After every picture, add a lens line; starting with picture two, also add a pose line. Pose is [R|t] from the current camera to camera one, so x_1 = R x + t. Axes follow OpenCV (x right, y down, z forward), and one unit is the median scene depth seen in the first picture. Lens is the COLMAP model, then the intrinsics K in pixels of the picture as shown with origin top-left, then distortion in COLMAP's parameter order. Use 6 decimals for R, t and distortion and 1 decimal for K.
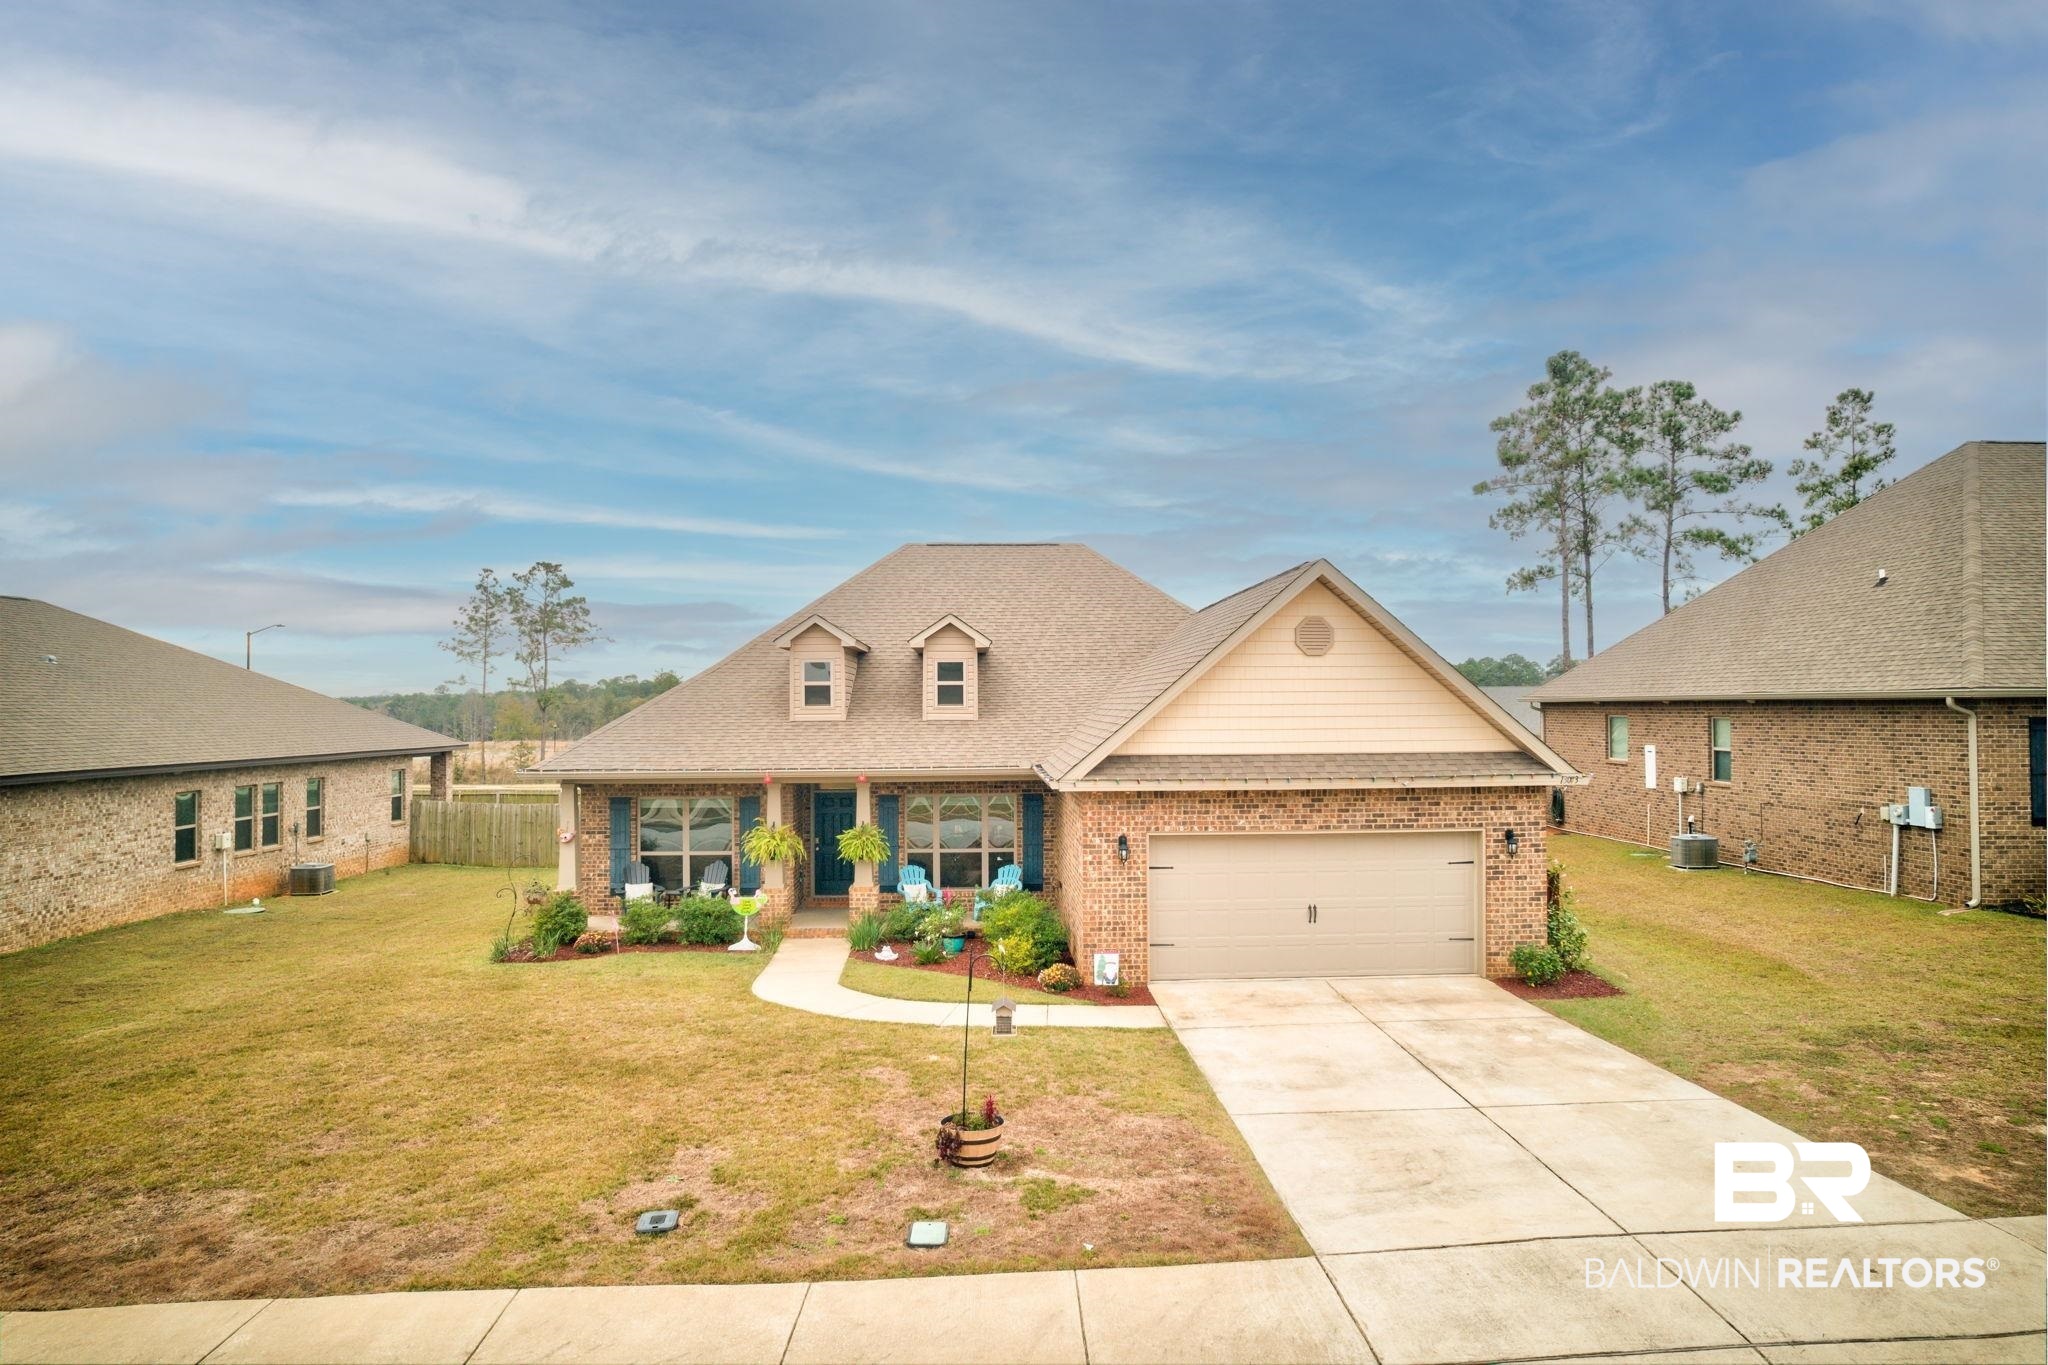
lens RADIAL K [[1320.3, 0, 1029.6], [0, 1320.3, 666.3], [0, 0, 1]] dist [-0.074625, 0.057890]
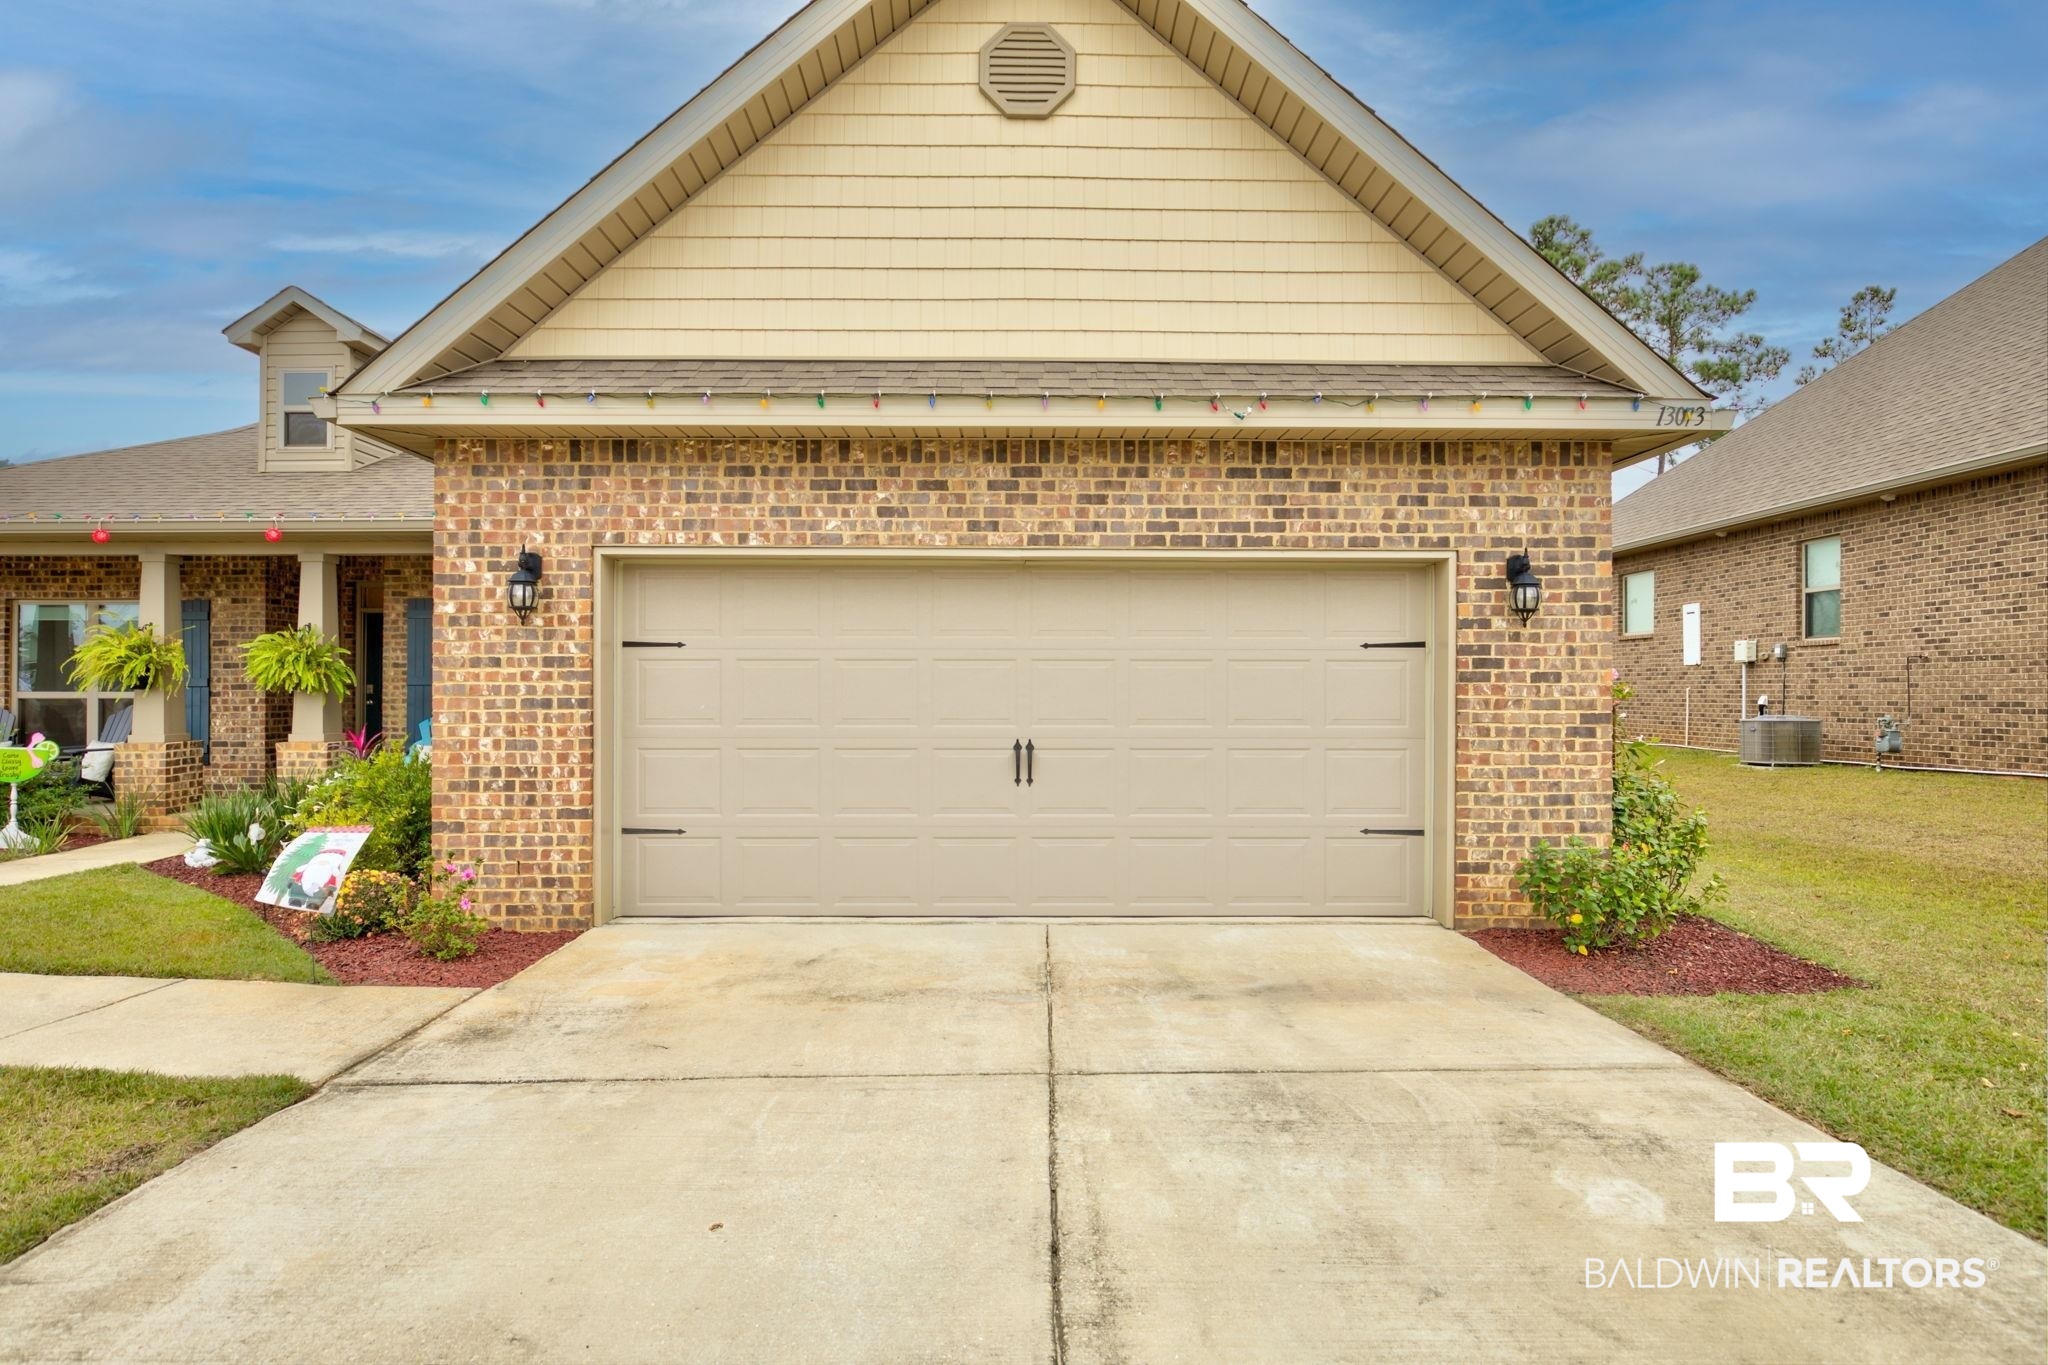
lens RADIAL K [[1114.2, 0, 1023.9], [0, 1114.2, 682.4], [0, 0, 1]] dist [-0.019775, 0.004623]
pose [[0.999467, 0.008583, -0.031487, 0.190256], [-0.007905, 0.999736, 0.021581, 0.131055], [0.031664, -0.021321, 0.999271, 0.548732]]
